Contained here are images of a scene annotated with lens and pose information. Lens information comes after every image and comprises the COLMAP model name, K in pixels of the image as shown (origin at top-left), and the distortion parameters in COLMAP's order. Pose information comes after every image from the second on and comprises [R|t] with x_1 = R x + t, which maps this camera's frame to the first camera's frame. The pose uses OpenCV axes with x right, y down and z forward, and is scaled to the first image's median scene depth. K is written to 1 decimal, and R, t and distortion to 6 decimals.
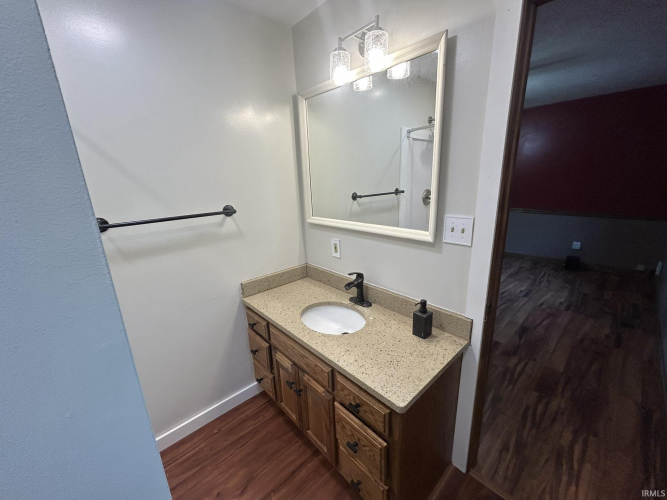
lens RADIAL K [[269.5, 0, 337.1], [0, 269.5, 251.8], [0, 0, 1]] dist [0.000495, 0.000231]
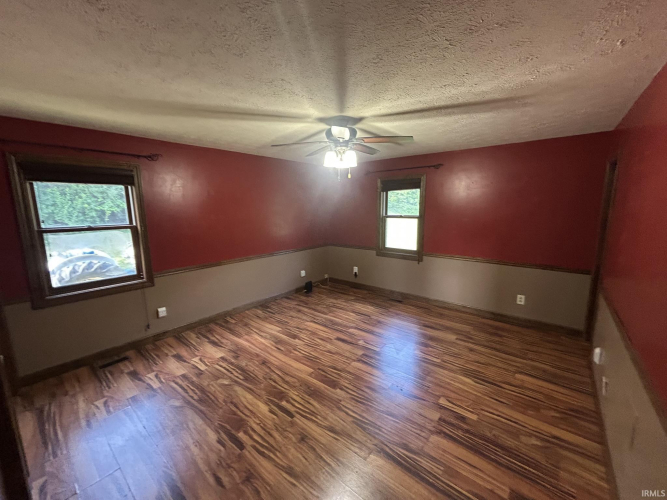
lens RADIAL K [[269.5, 0, 335.1], [0, 269.5, 246.3], [0, 0, 1]] dist [0.000495, 0.000231]
pose [[-0.150328, -0.108248, 0.982692, -0.590541], [0.275774, 0.949942, 0.146827, -0.468857], [-0.949395, 0.293074, -0.112951, 1.566044]]
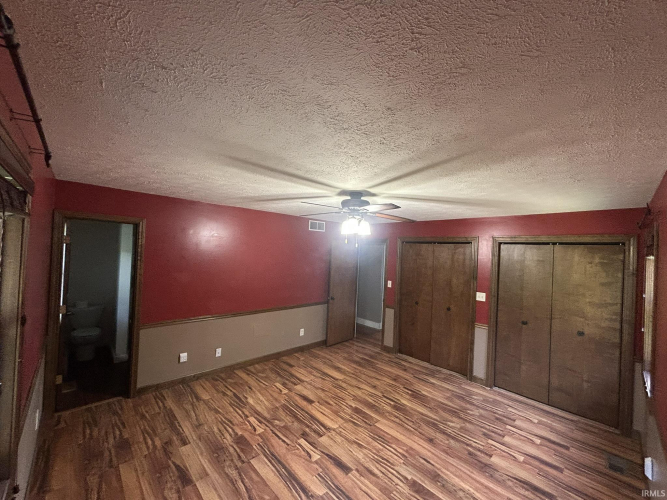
lens RADIAL K [[269.5, 0, 329.5], [0, 269.5, 249.9], [0, 0, 1]] dist [0.000495, 0.000231]
pose [[0.007423, 0.030247, -0.999515, 1.545541], [-0.304787, 0.952051, 0.026547, -0.534870], [0.952392, 0.304442, 0.016286, 1.244447]]
